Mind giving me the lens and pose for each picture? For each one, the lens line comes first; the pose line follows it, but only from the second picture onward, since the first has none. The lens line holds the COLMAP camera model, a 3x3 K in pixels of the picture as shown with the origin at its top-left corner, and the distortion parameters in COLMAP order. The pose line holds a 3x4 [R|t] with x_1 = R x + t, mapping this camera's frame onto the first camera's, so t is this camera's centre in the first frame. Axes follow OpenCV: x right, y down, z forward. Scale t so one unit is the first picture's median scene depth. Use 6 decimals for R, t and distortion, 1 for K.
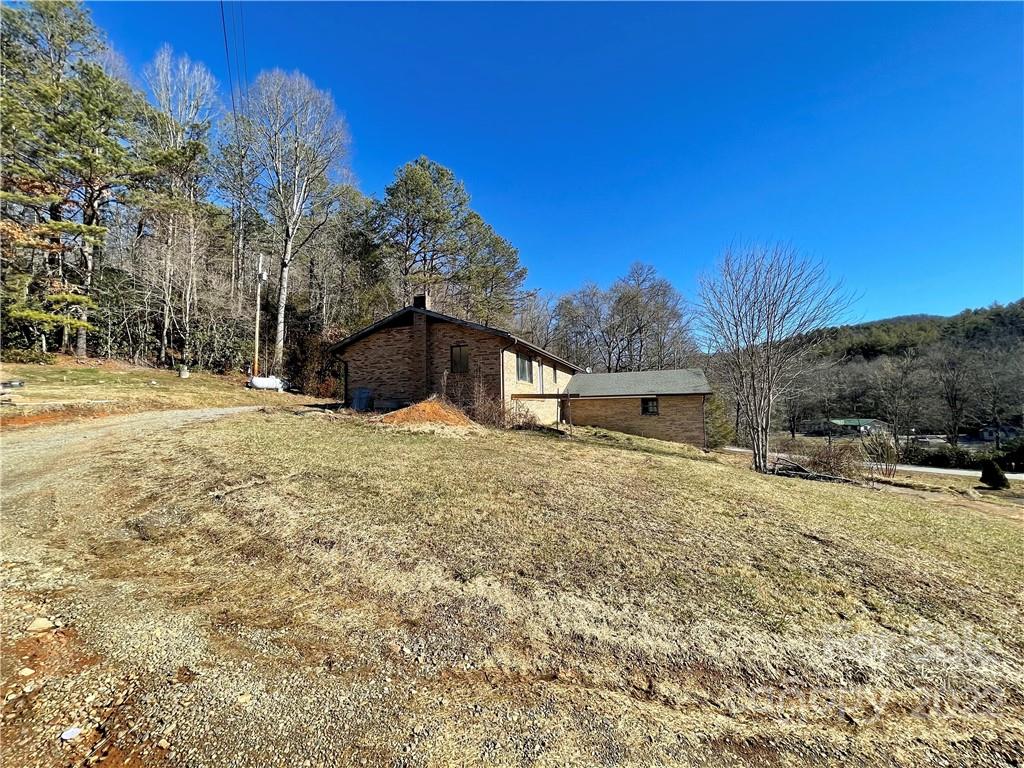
lens RADIAL K [[414.2, 0, 510.8], [0, 414.2, 387.0], [0, 0, 1]] dist [-0.008659, 0.000051]
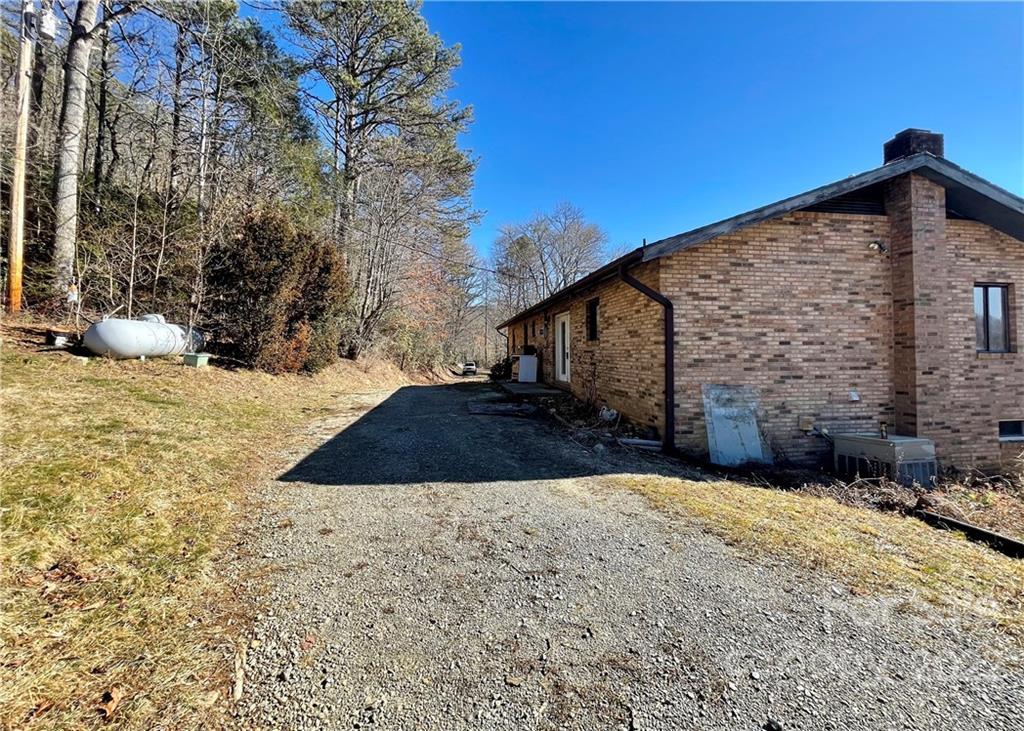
lens RADIAL K [[424.2, 0, 514.1], [0, 424.2, 339.5], [0, 0, 1]] dist [-0.001868, -0.000143]
pose [[0.884693, 0.029076, 0.465267, -0.658285], [-0.040047, 0.999104, 0.013710, -0.031522], [-0.464451, -0.030762, 0.885064, 0.786500]]
